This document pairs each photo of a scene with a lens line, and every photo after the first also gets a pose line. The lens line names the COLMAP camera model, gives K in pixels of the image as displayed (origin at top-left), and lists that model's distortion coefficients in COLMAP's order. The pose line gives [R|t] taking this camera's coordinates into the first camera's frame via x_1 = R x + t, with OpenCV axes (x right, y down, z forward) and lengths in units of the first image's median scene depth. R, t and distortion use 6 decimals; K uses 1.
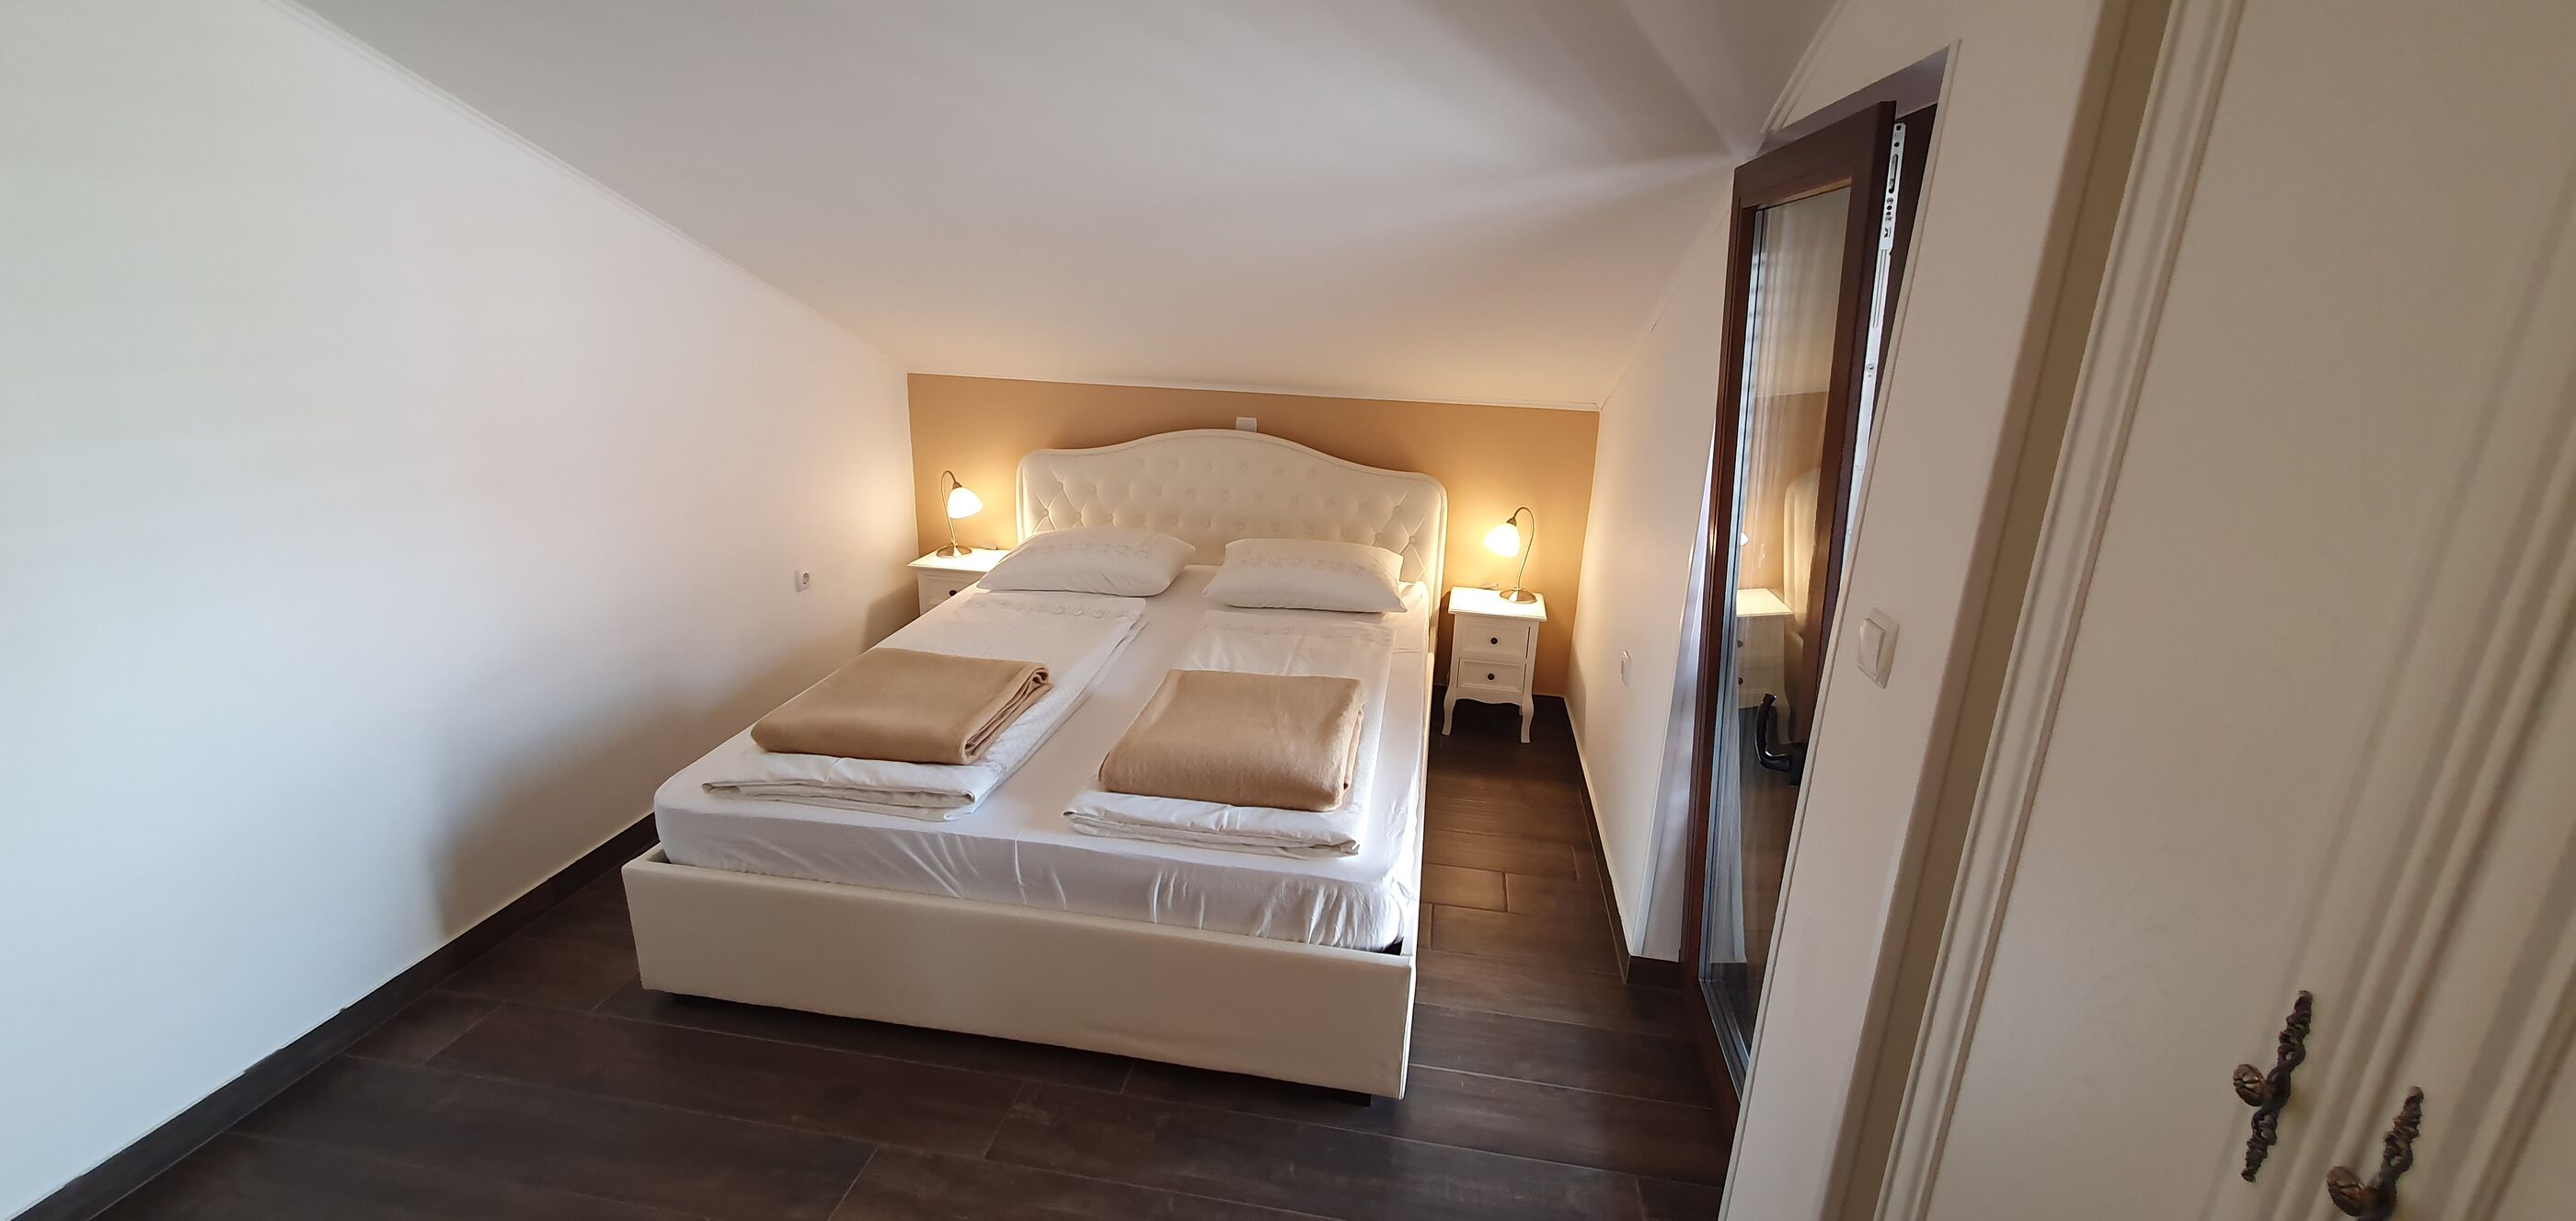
lens RADIAL K [[1021.3, 0, 1287.3], [0, 1021.3, 589.9], [0, 0, 1]] dist [0.001285, -0.000035]
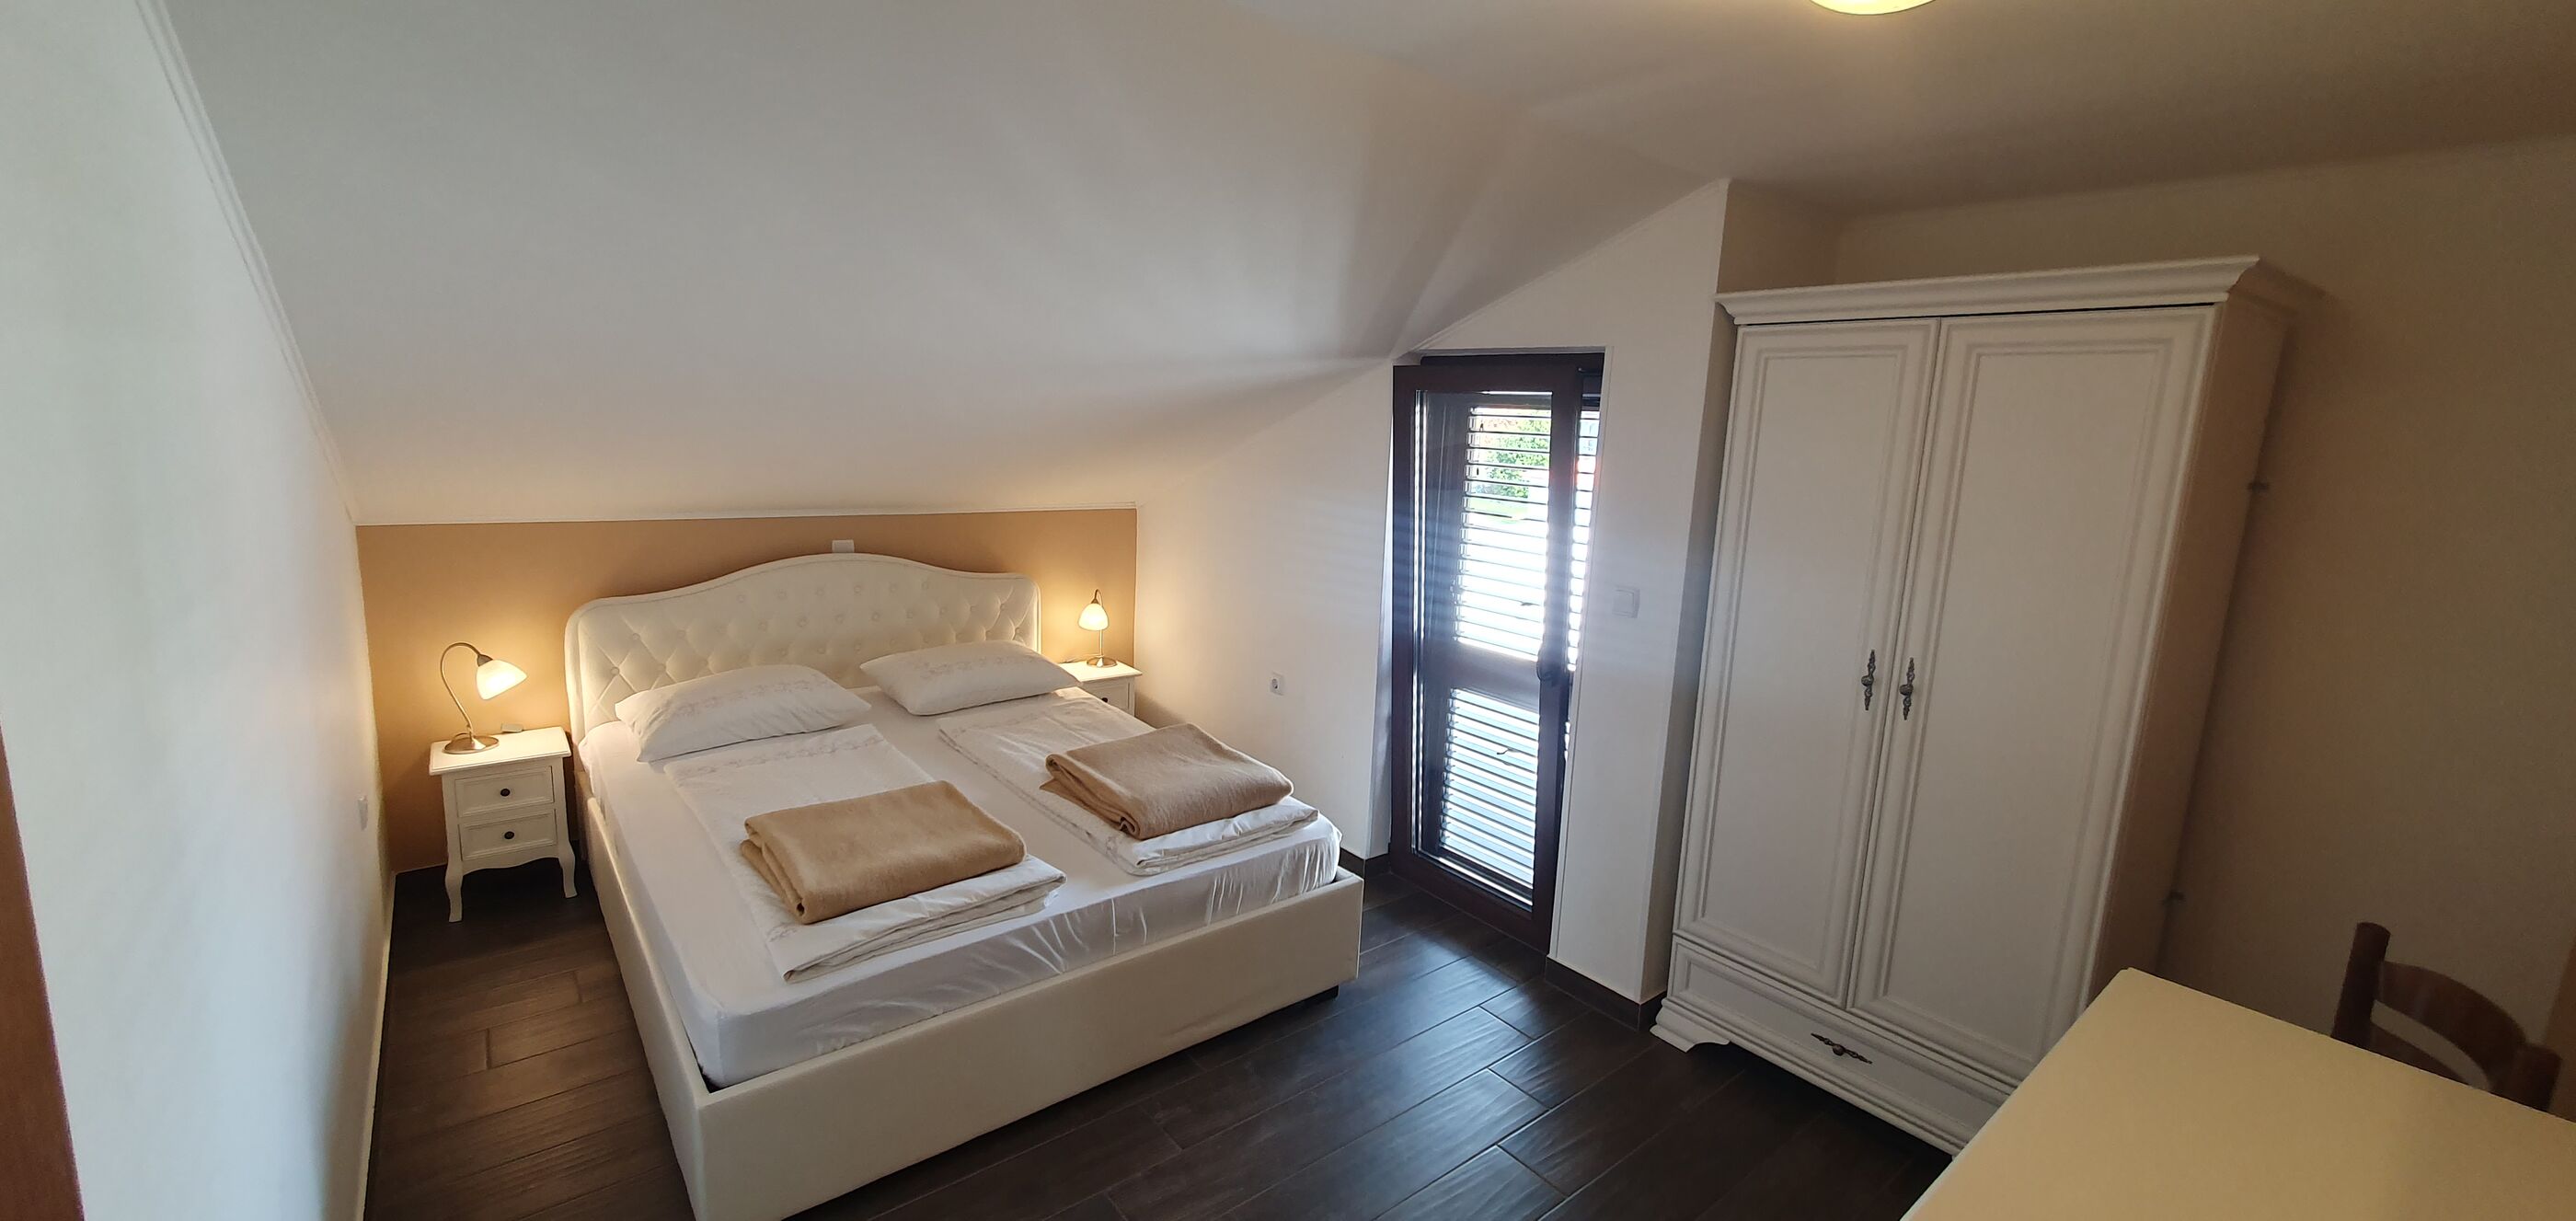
lens RADIAL K [[1021.3, 0, 1287.3], [0, 1021.3, 589.9], [0, 0, 1]] dist [0.001285, -0.000035]
pose [[0.674912, -0.132546, 0.725896, -0.849252], [0.192526, 0.981292, 0.000176, -0.061633], [-0.712339, 0.139635, 0.687804, -0.013839]]
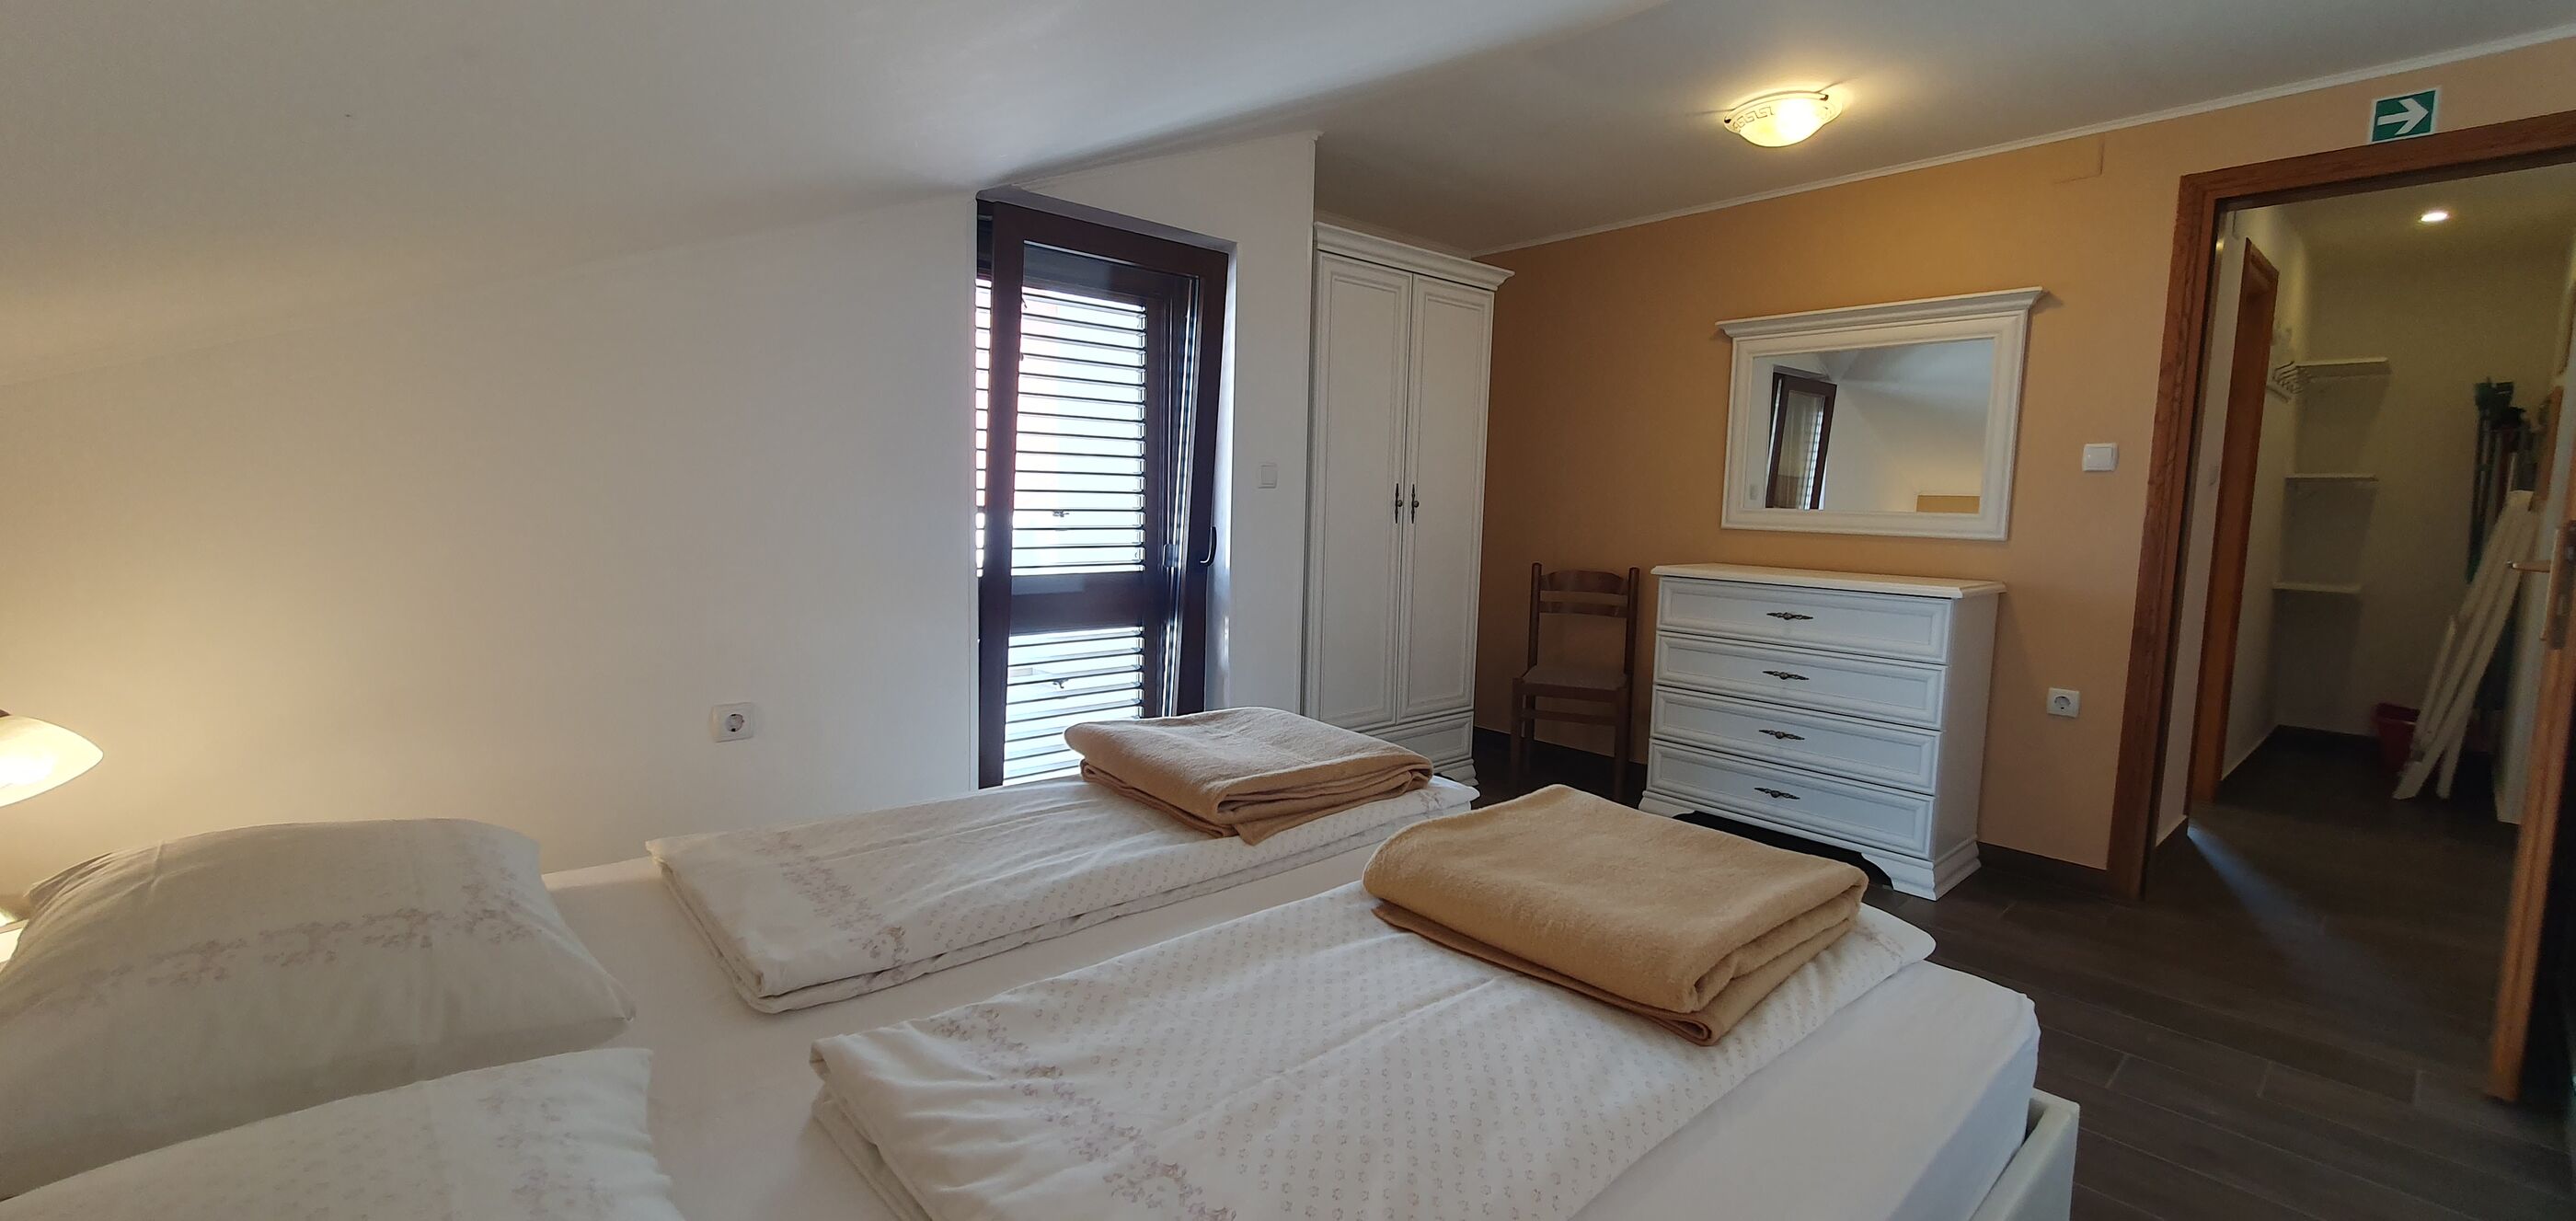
lens RADIAL K [[1021.3, 0, 1287.3], [0, 1021.3, 589.9], [0, 0, 1]] dist [0.001285, -0.000035]
pose [[-0.762436, -0.122442, 0.635374, -0.619991], [0.127269, 0.934376, 0.332783, -0.285008], [-0.634425, 0.334588, -0.696818, 1.551994]]
